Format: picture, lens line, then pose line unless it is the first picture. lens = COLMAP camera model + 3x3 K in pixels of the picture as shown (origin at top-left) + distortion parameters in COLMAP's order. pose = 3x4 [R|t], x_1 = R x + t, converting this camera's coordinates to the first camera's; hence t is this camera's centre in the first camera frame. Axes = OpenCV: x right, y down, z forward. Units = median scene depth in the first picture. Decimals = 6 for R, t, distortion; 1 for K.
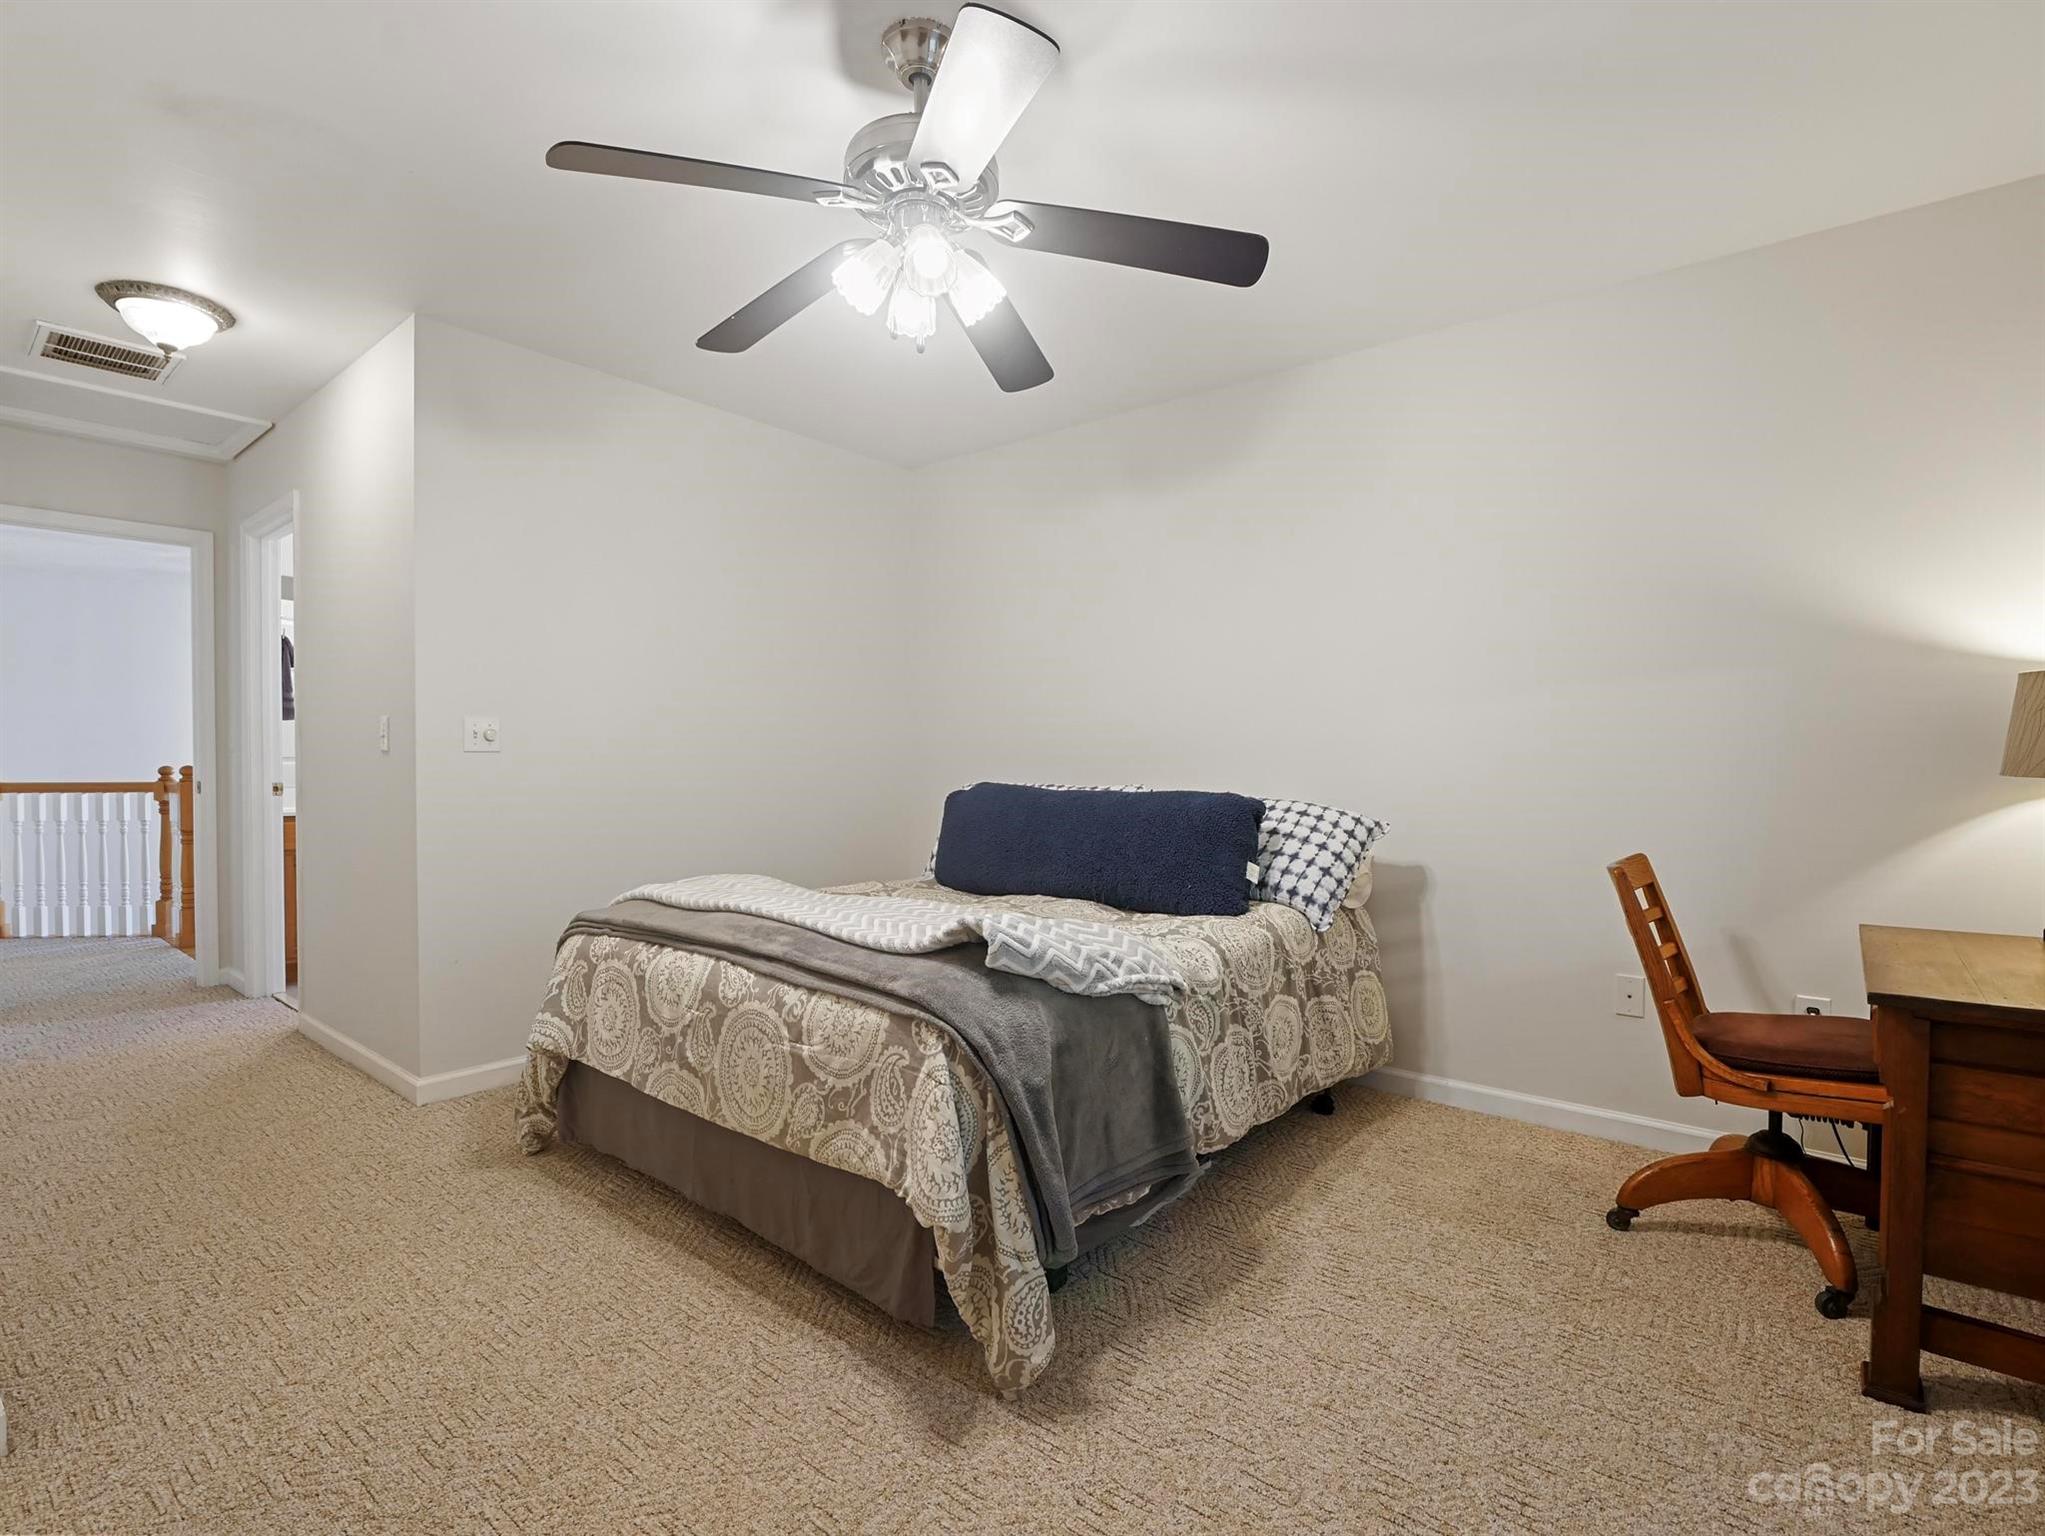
lens RADIAL K [[989.1, 0, 1017.3], [0, 989.1, 761.1], [0, 0, 1]] dist [-0.010083, -0.003531]
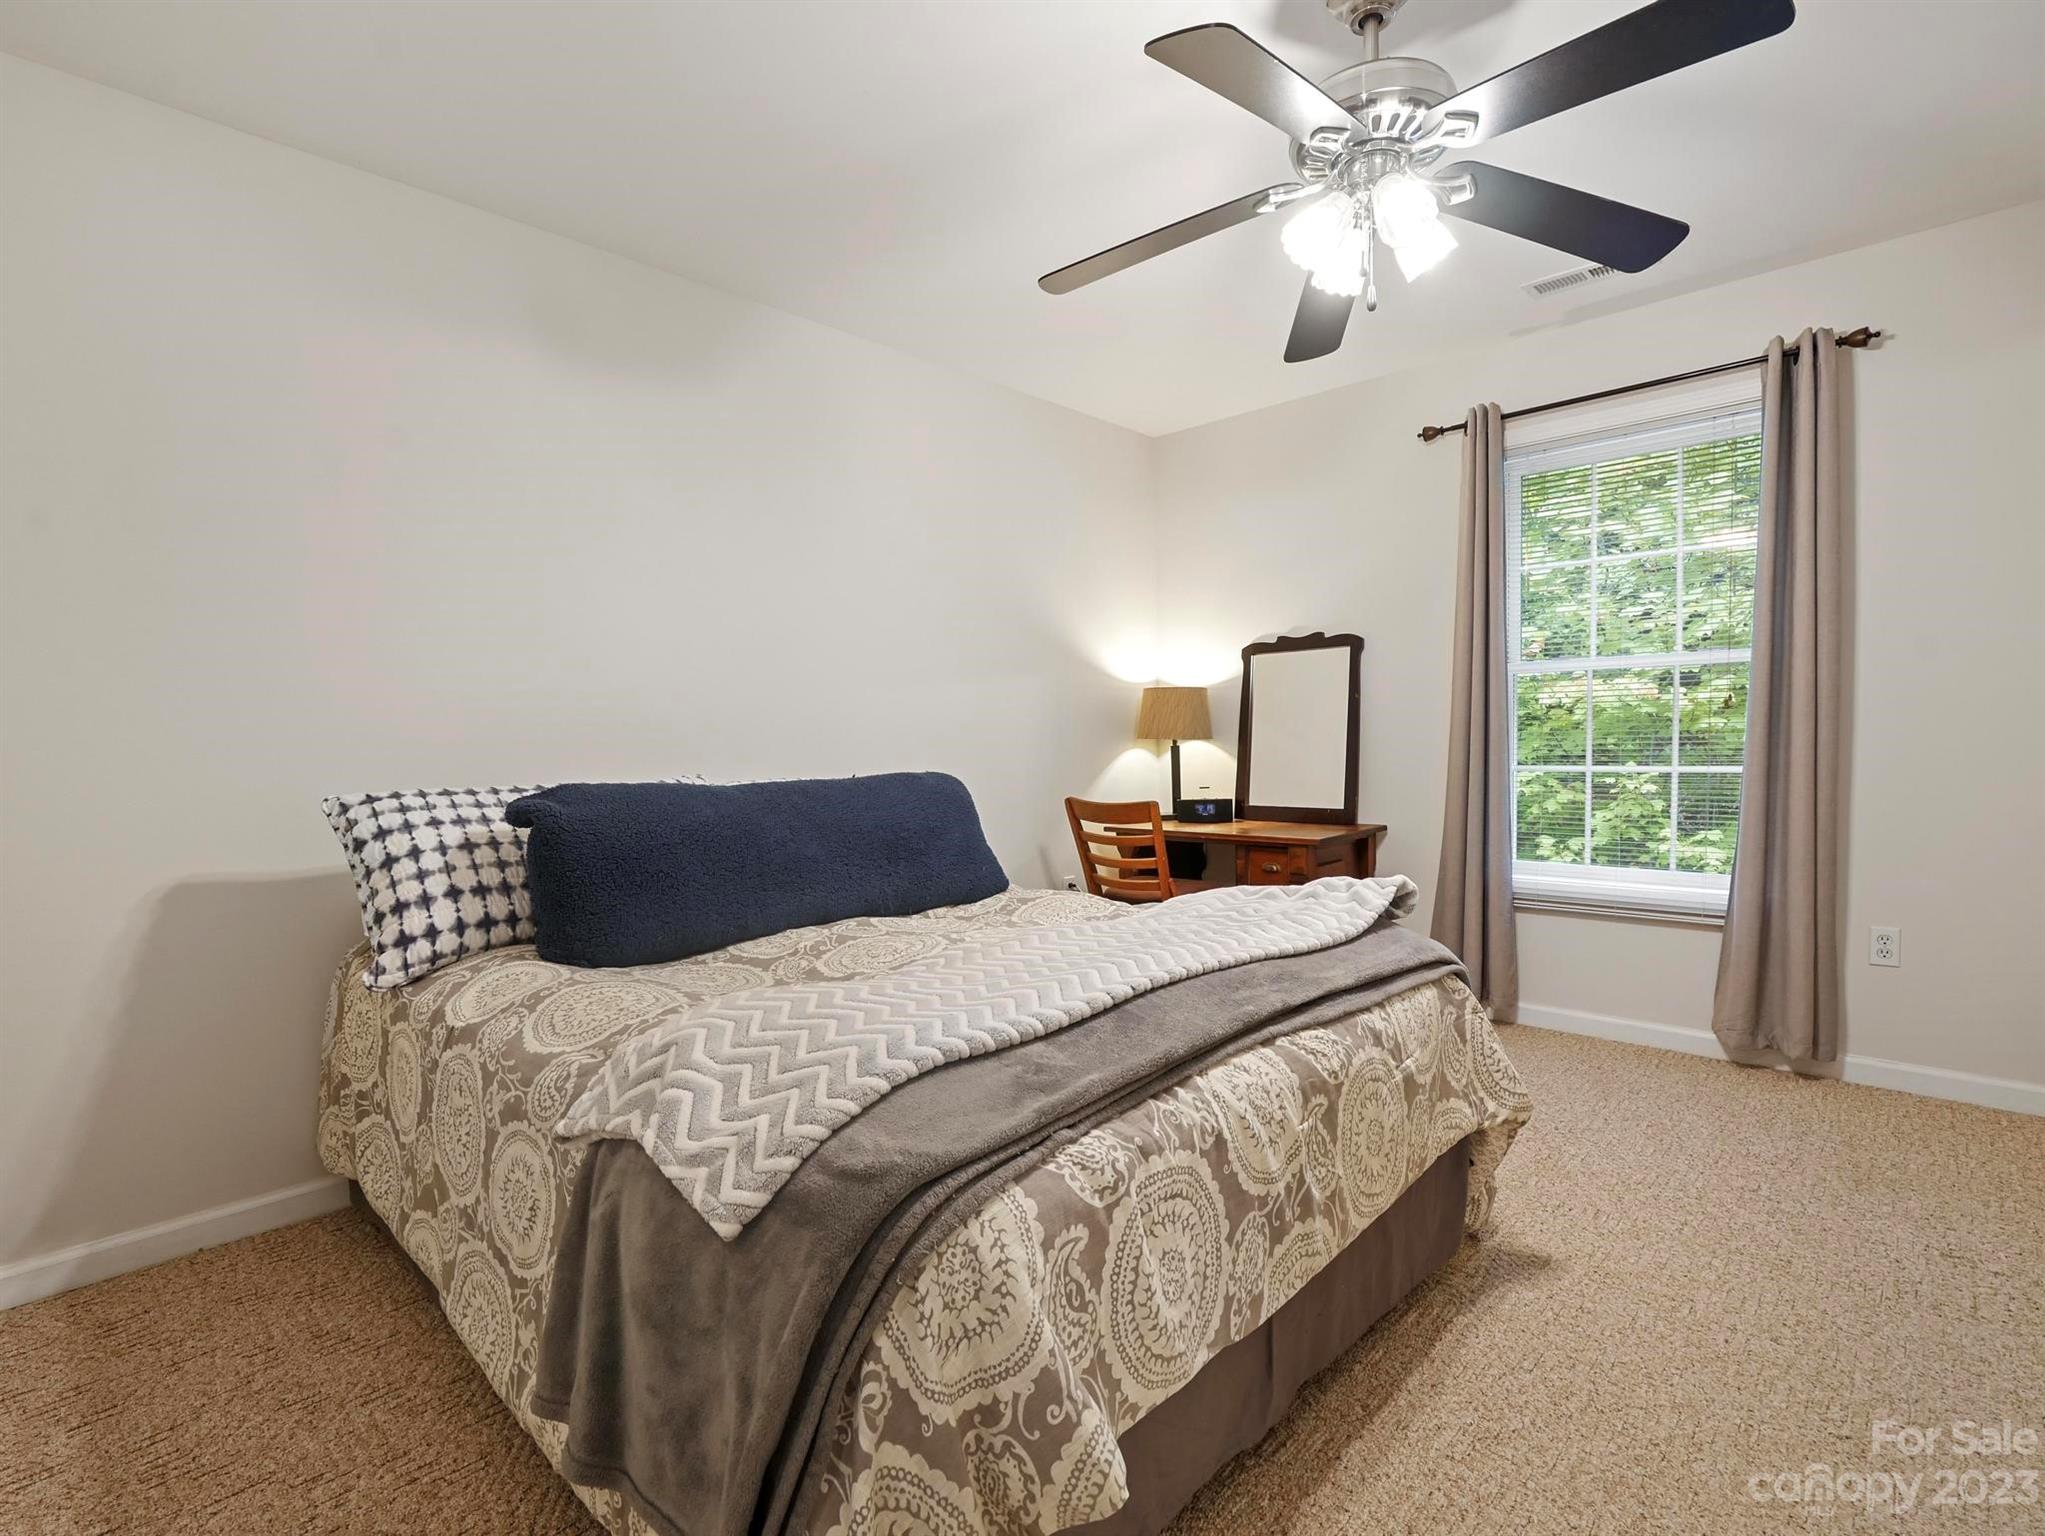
lens RADIAL K [[989.1, 0, 1017.2], [0, 989.1, 774.1], [0, 0, 1]] dist [-0.010083, -0.003531]
pose [[0.062517, -0.044344, 0.997058, -0.960031], [0.015711, 0.998932, 0.043442, -0.008462], [-0.997920, 0.012949, 0.063147, 1.124622]]
